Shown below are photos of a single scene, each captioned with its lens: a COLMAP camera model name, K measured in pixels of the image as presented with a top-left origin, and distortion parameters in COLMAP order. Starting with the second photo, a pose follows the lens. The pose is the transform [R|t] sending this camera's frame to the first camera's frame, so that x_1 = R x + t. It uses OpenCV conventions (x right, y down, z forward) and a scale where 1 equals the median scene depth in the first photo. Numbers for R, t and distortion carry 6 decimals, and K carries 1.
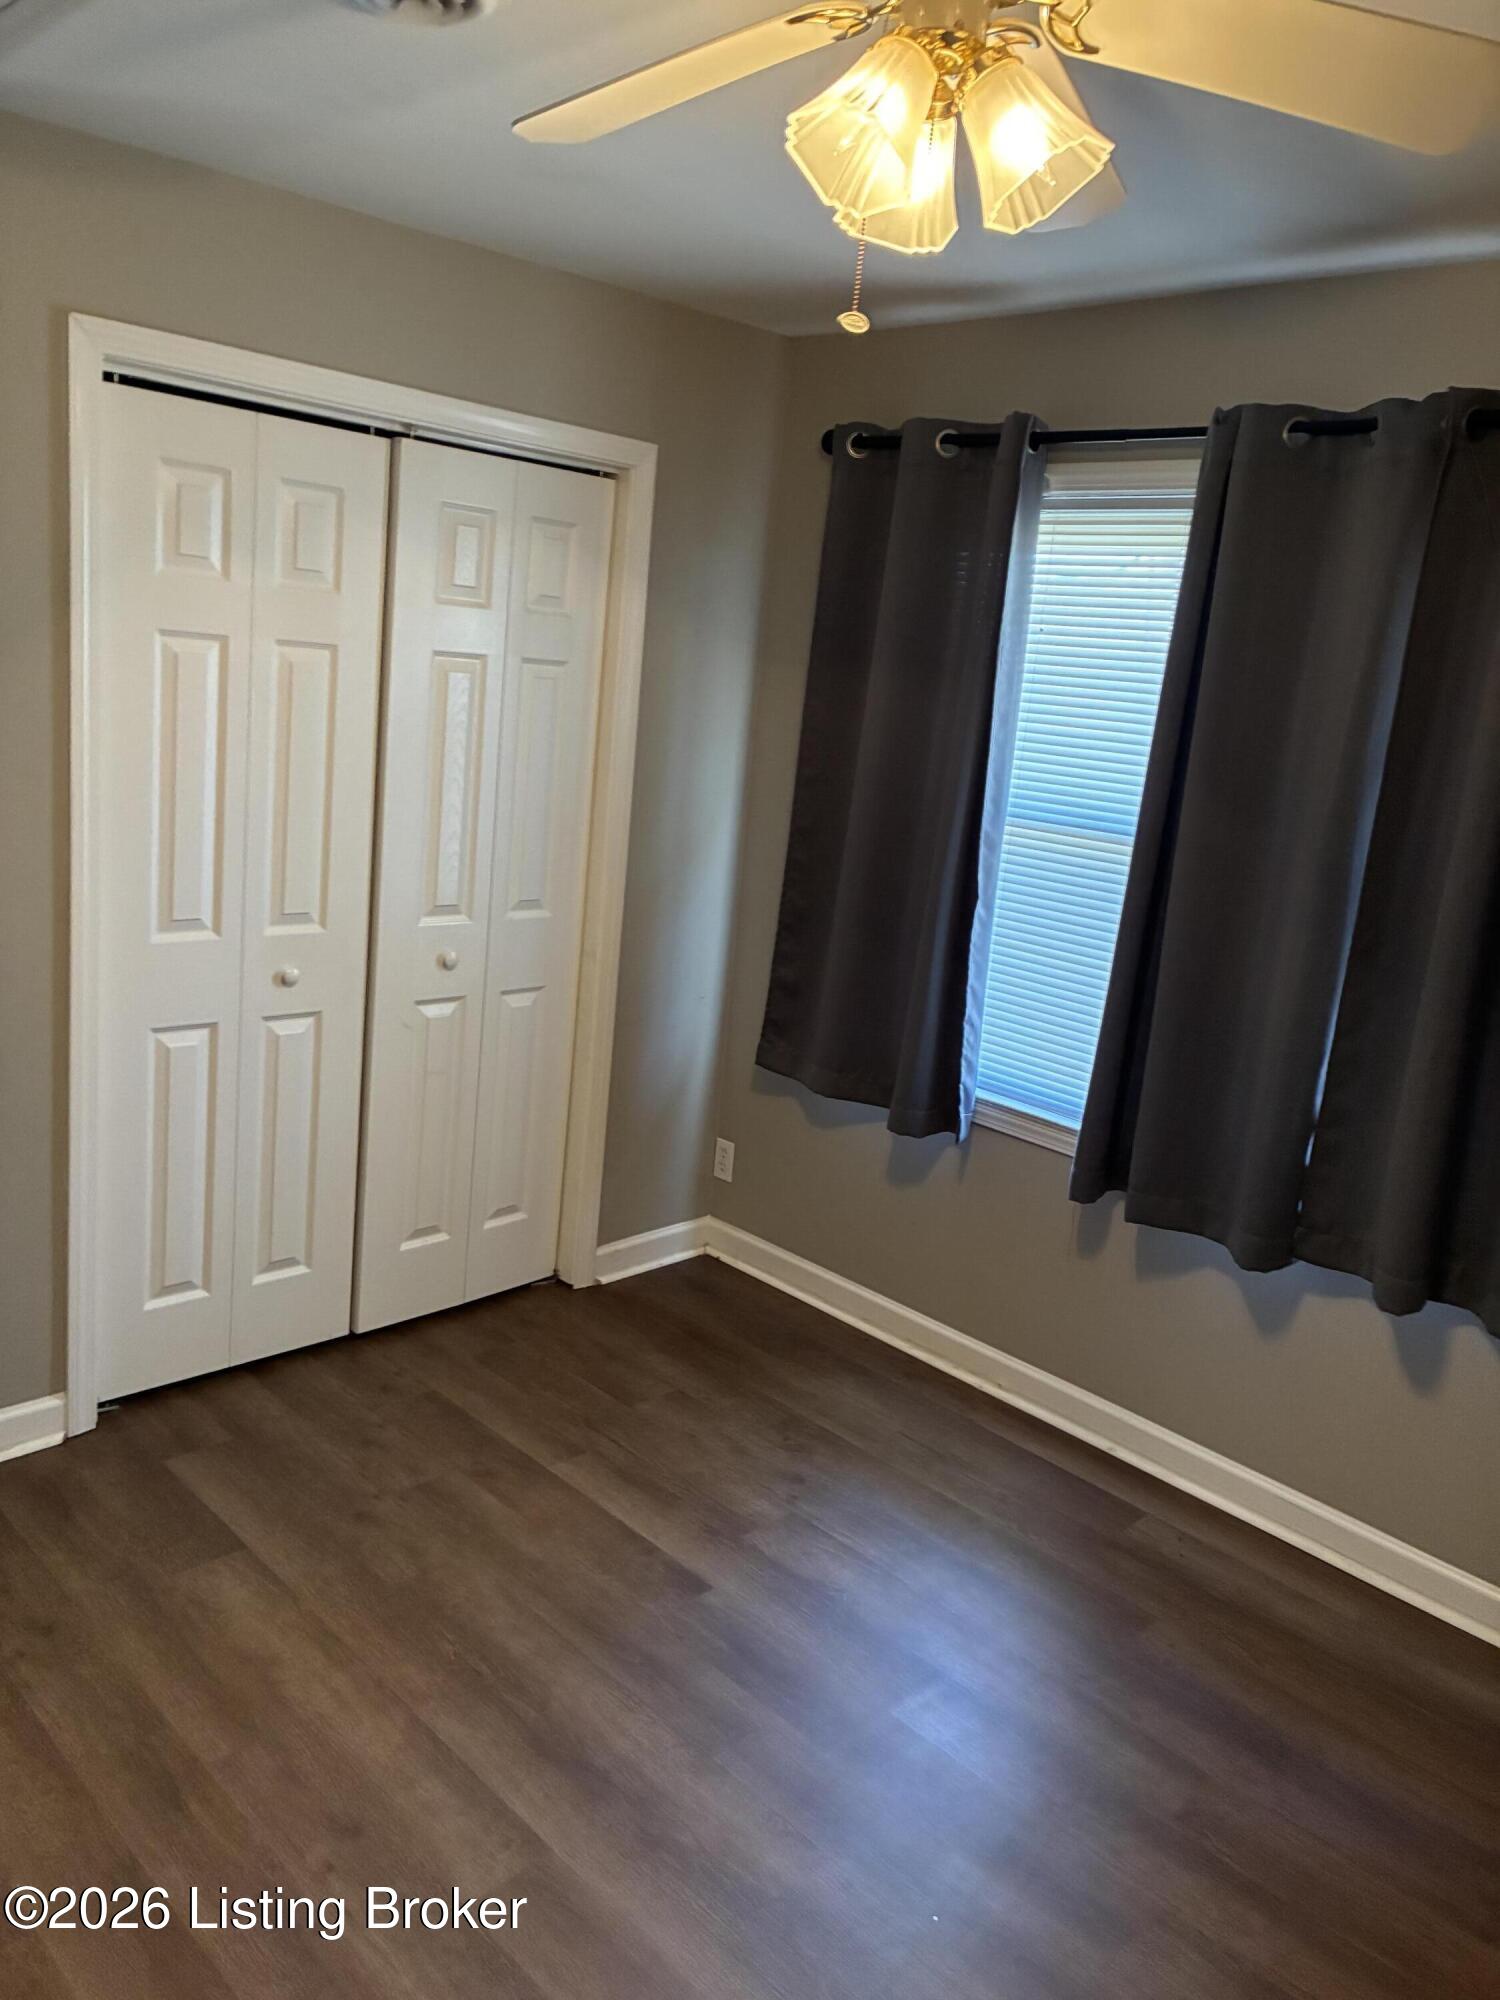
lens RADIAL K [[1533.3, 0, 742.8], [0, 1533.3, 998.5], [0, 0, 1]] dist [0.062768, -0.087374]
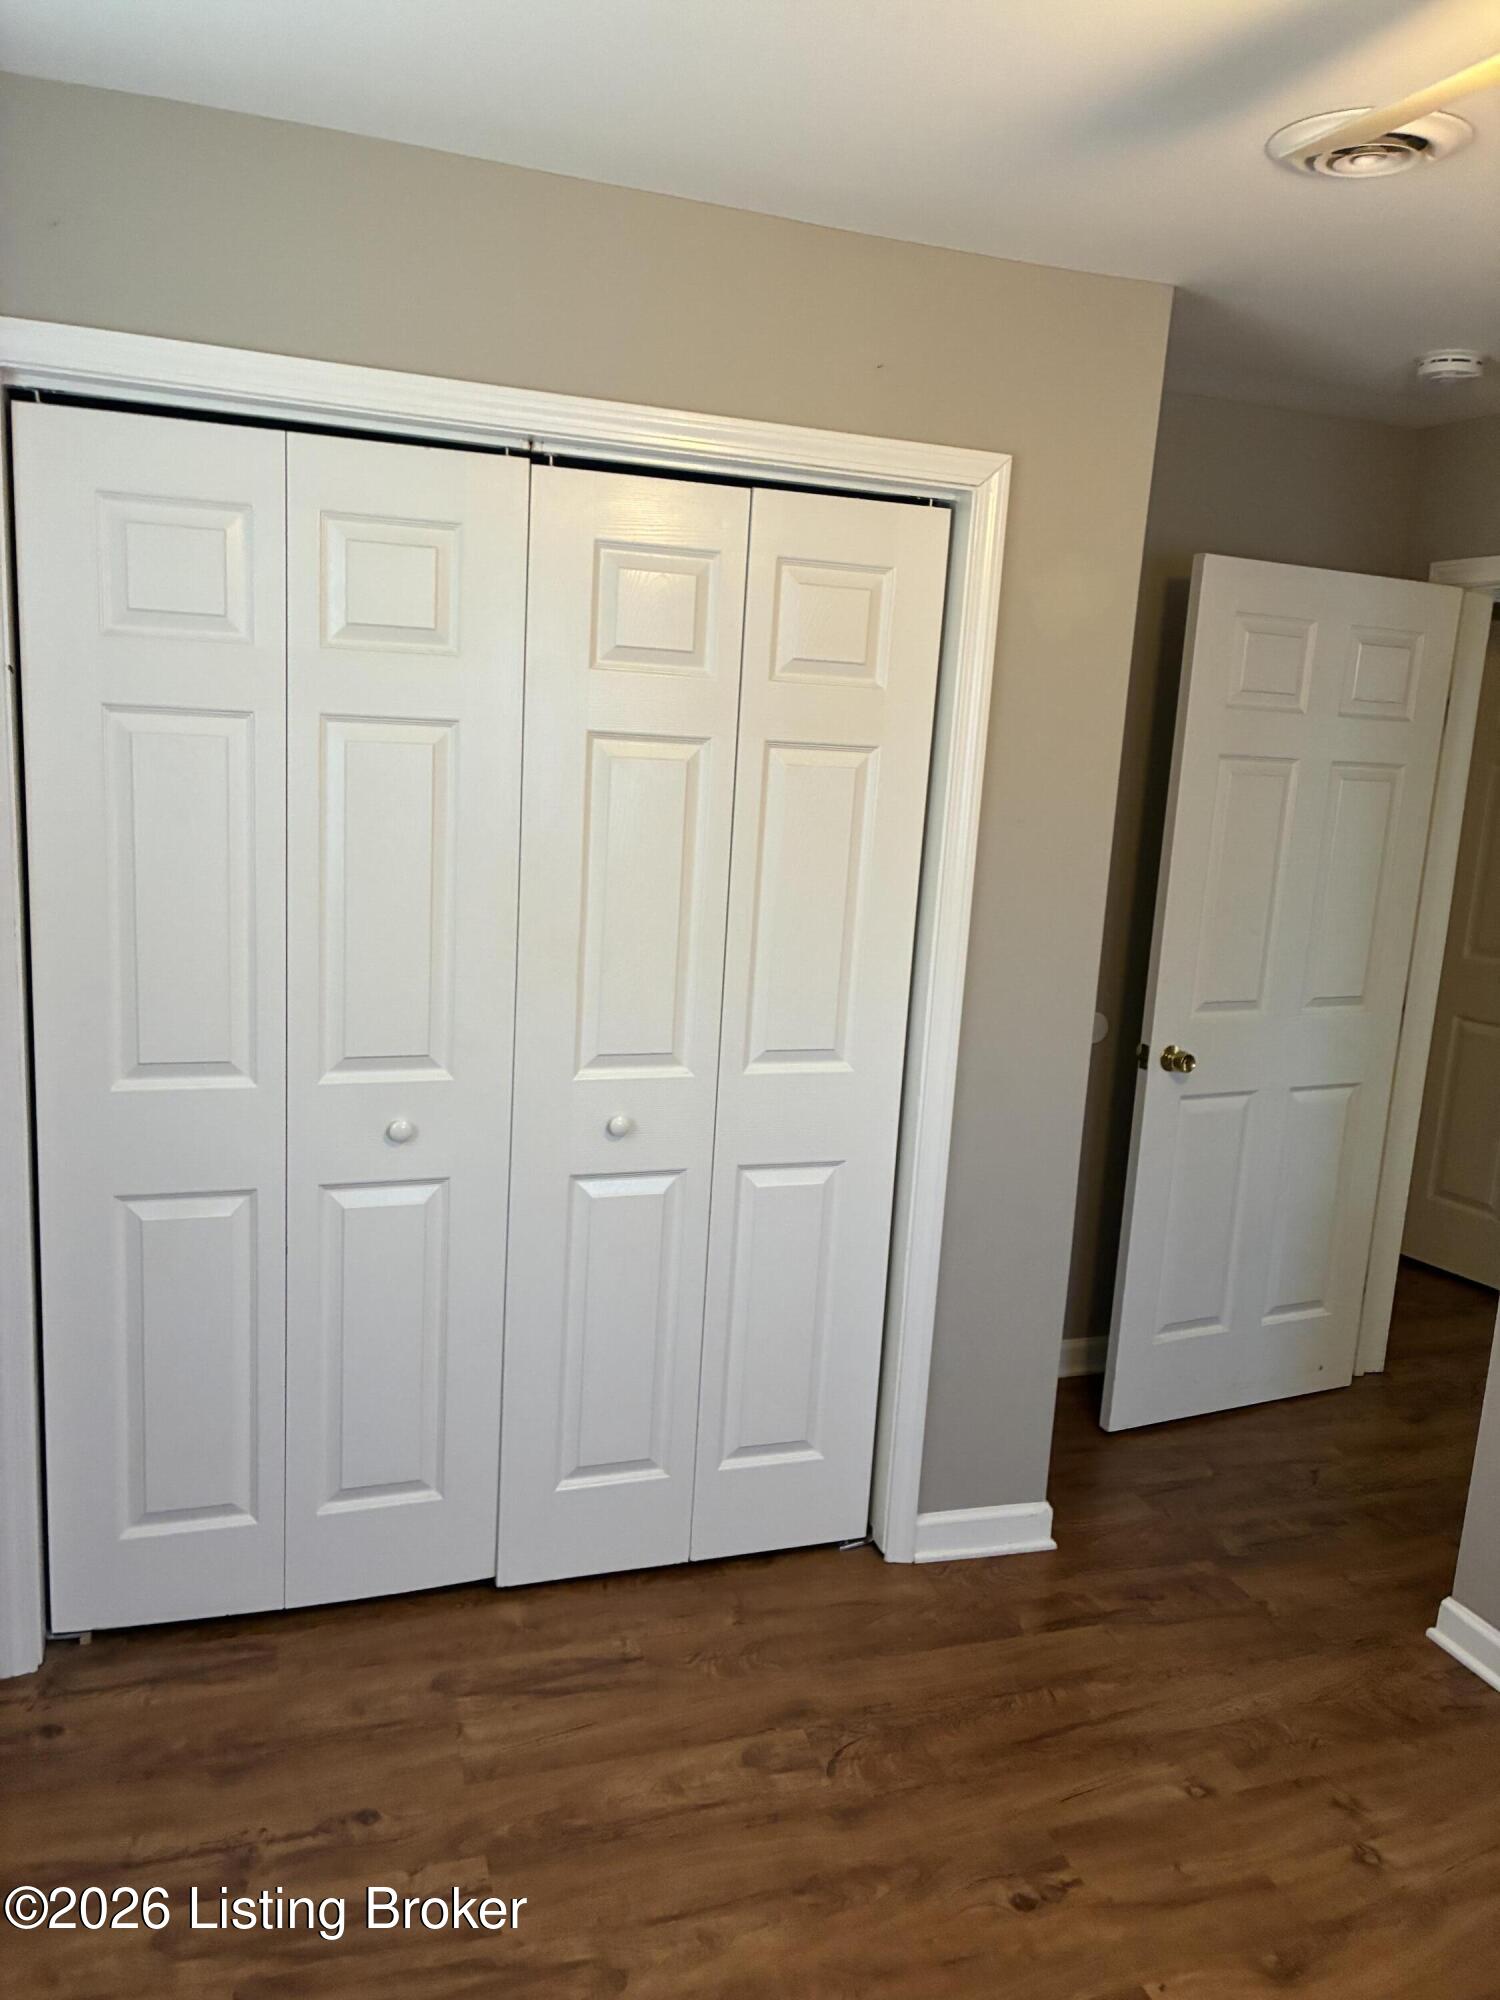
lens RADIAL K [[1767.2, 0, 752.0], [0, 1767.2, 1078.7], [0, 0, 1]] dist [0.000306, 0.001786]
pose [[0.926960, 0.047171, -0.372184, 0.215797], [-0.062512, 0.997615, -0.029254, -0.027937], [0.369916, 0.050384, 0.927698, 0.210985]]
